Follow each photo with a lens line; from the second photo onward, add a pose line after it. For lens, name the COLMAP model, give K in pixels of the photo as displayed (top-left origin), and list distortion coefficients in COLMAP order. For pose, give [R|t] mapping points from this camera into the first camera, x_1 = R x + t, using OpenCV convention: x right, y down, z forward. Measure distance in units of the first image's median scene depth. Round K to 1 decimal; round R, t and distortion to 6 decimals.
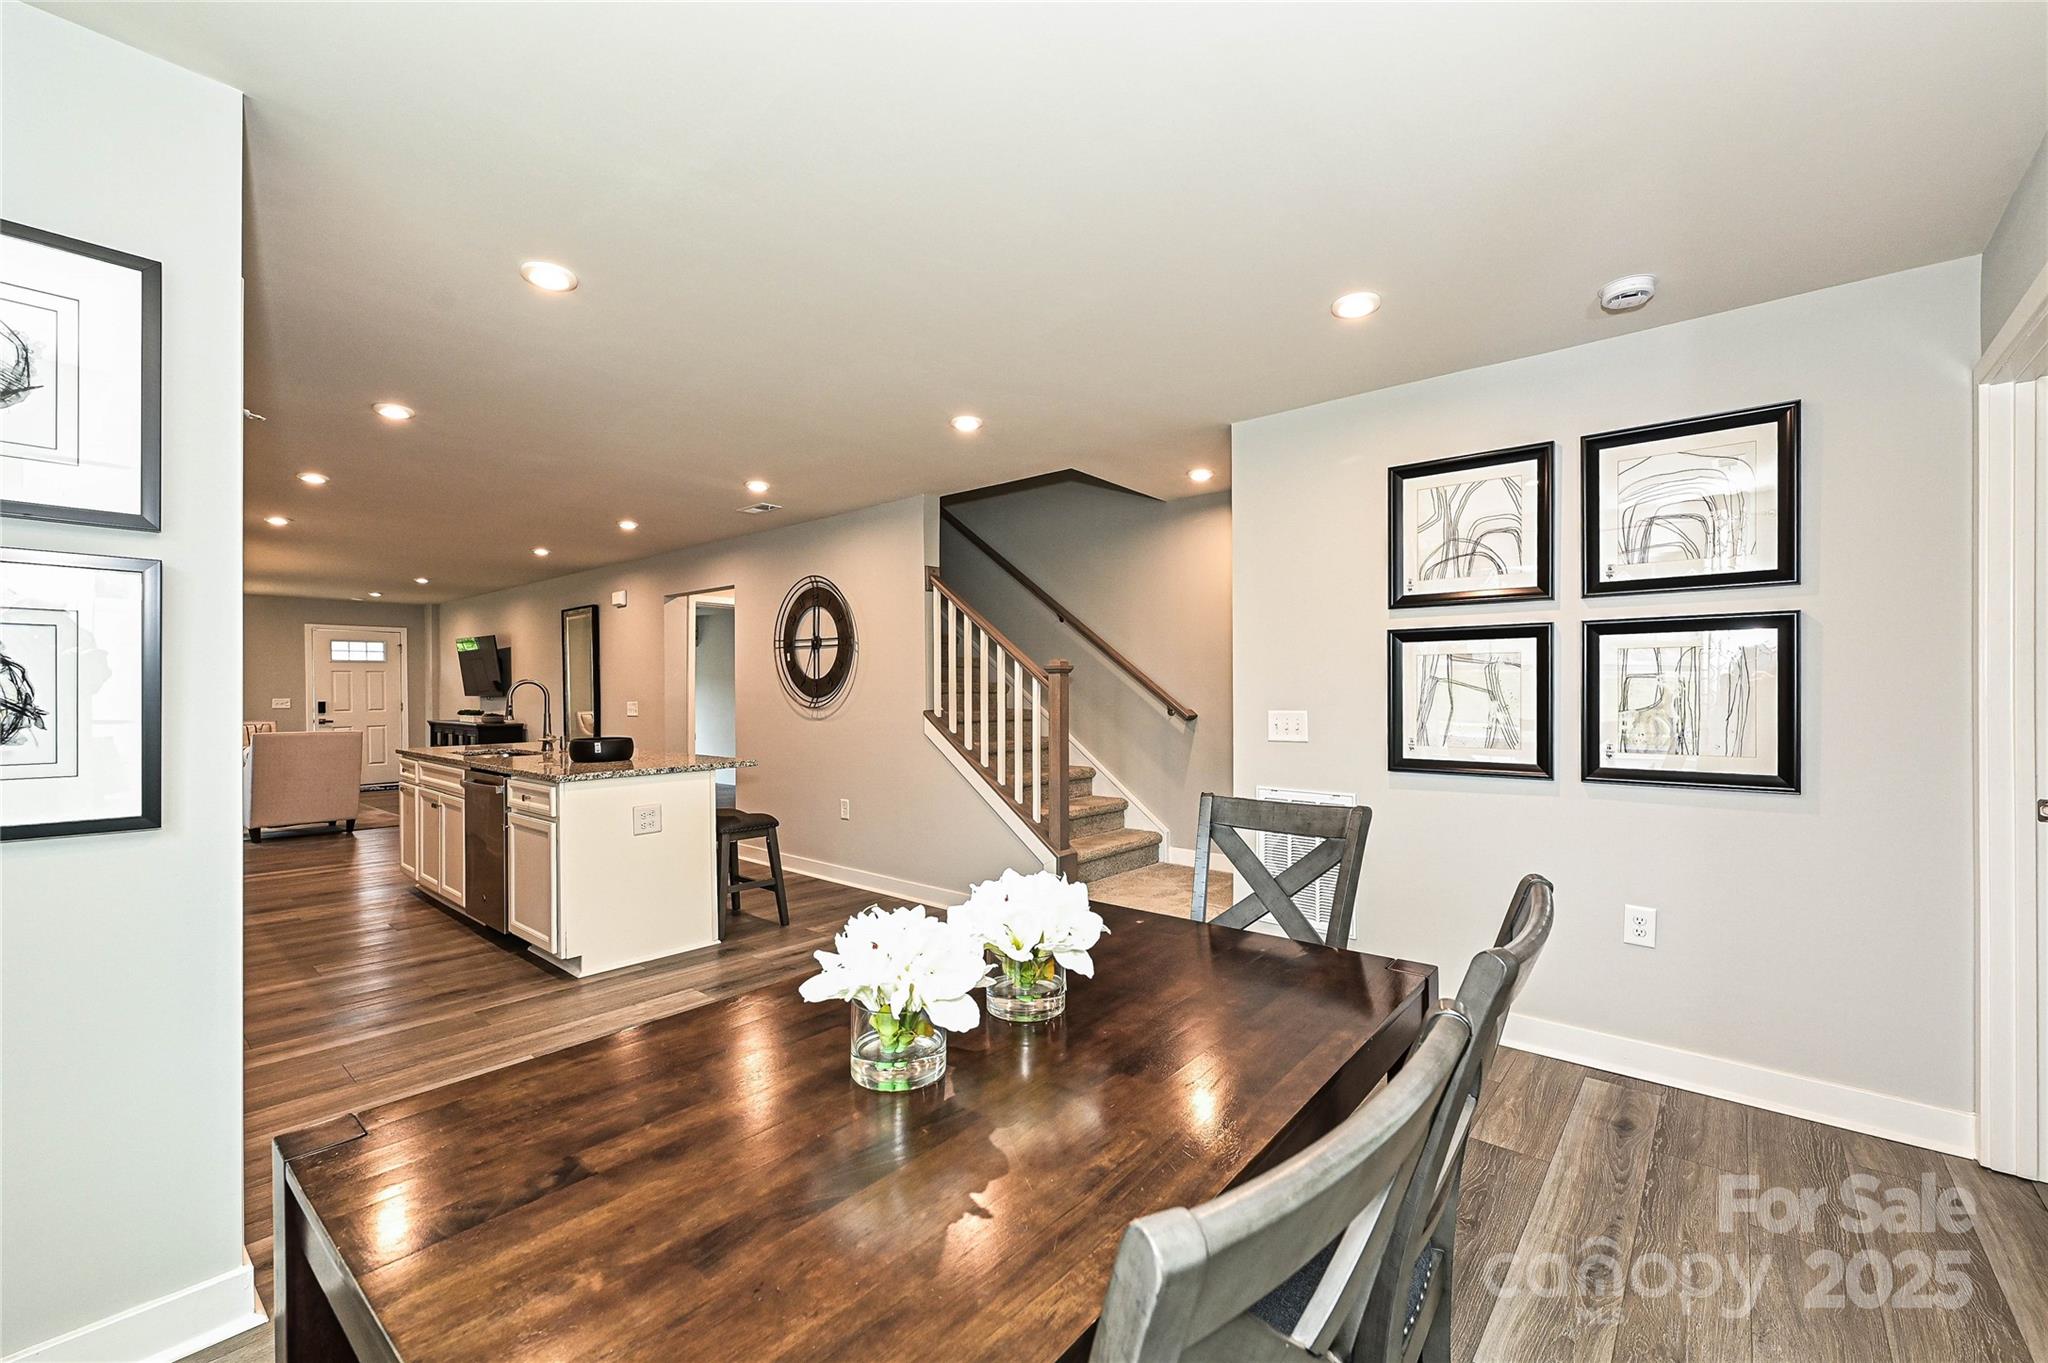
lens RADIAL K [[827.5, 0, 1023.7], [0, 827.5, 691.1], [0, 0, 1]] dist [0.002682, -0.000117]
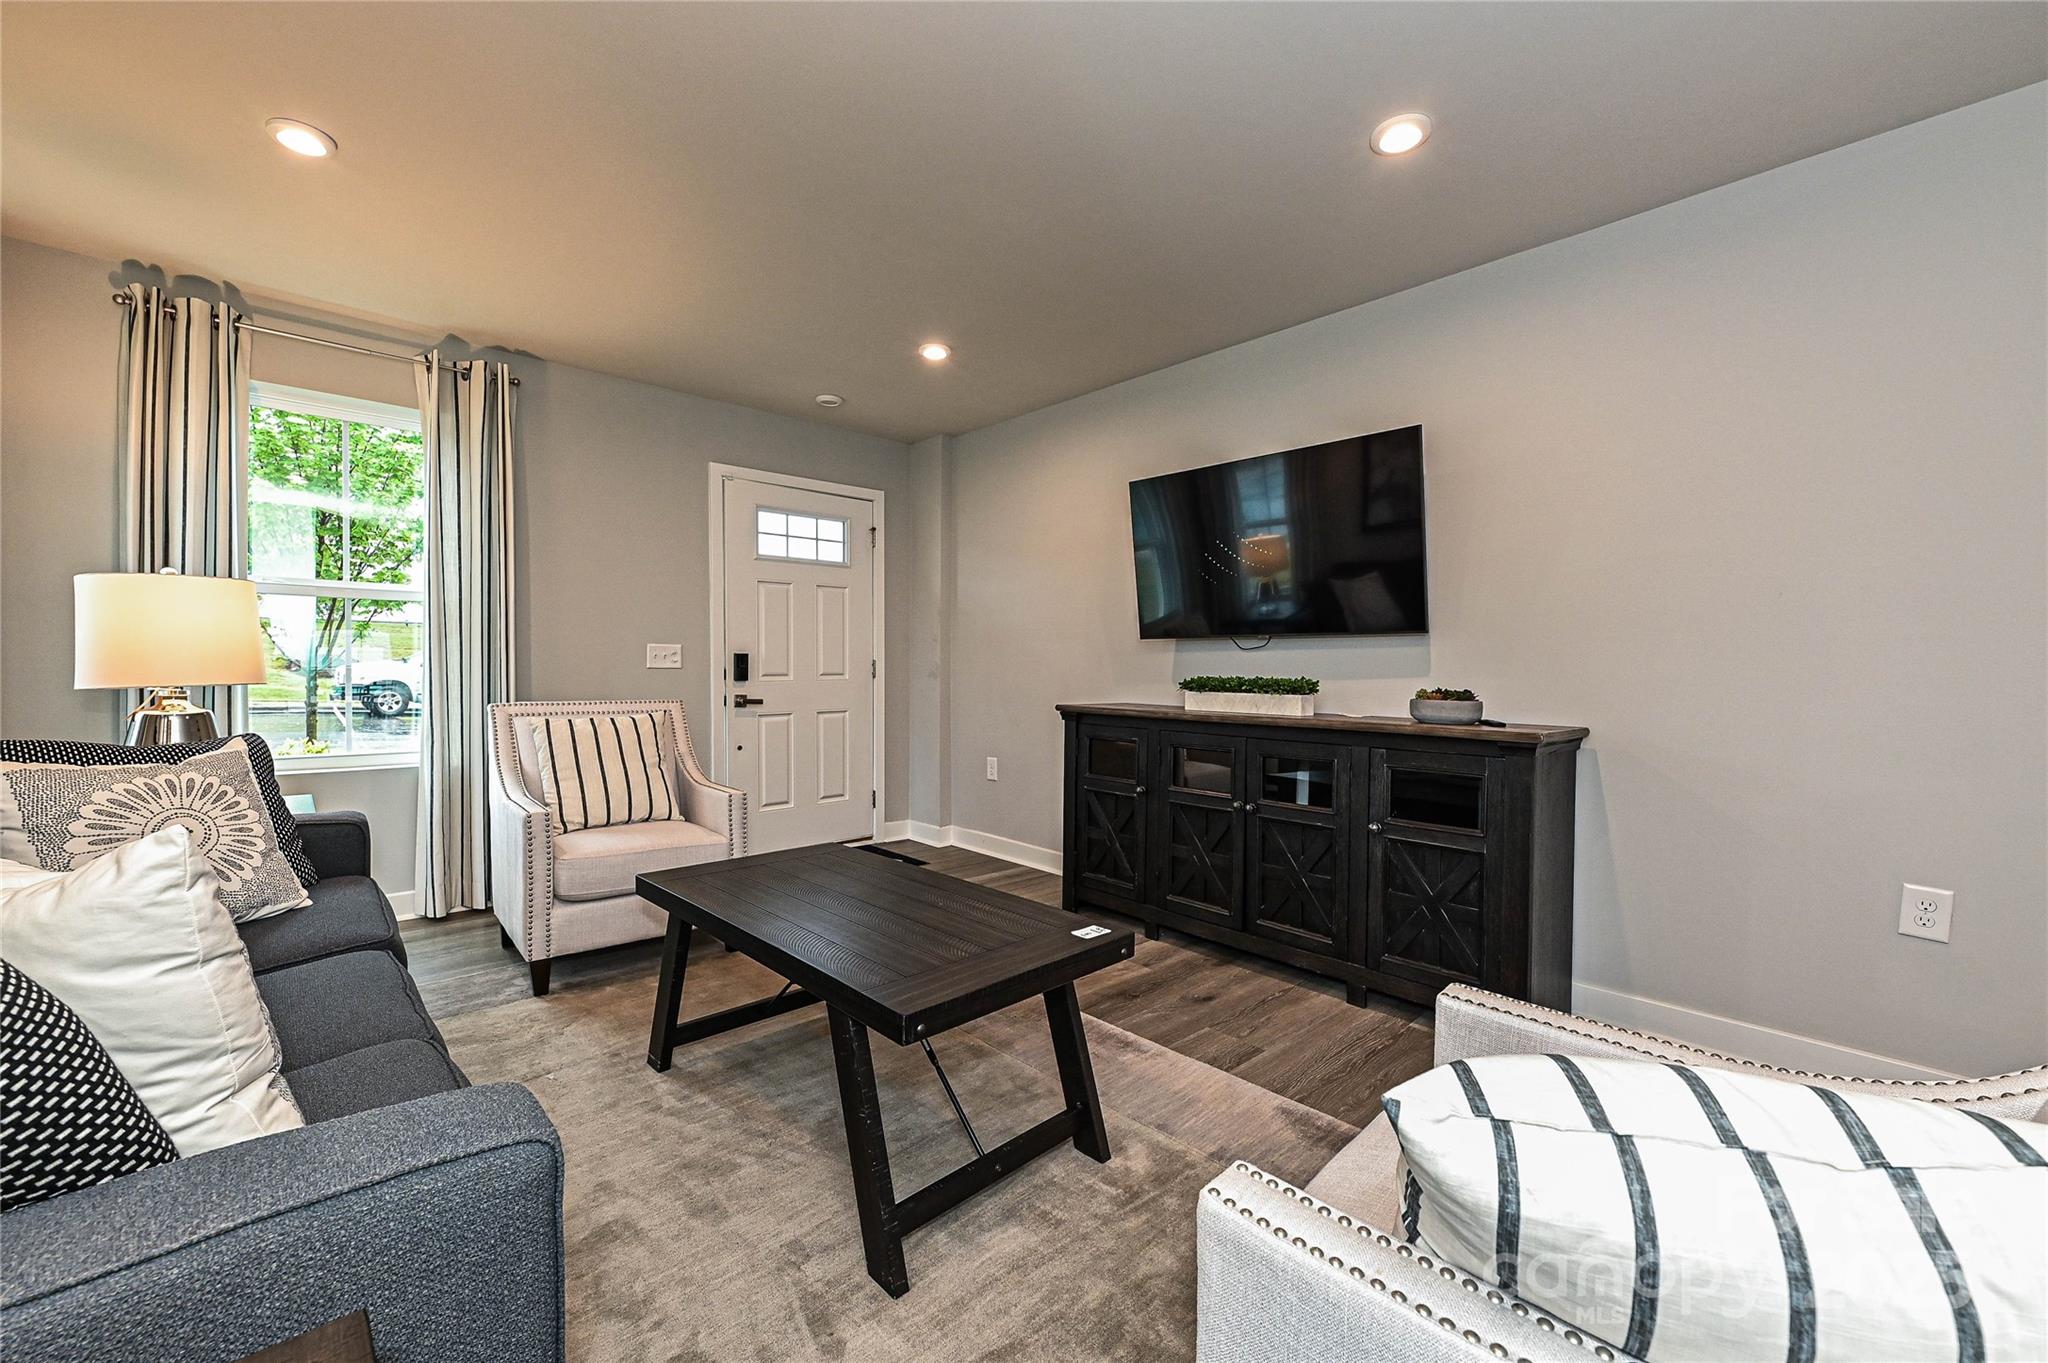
lens RADIAL K [[827.5, 0, 1027.7], [0, 827.5, 676.1], [0, 0, 1]] dist [0.002682, -0.000117]
pose [[0.993028, 0.009332, -0.117511, -0.645423], [-0.007576, 0.999853, 0.015376, 0.016444], [0.117637, -0.014378, 0.992953, 0.595799]]
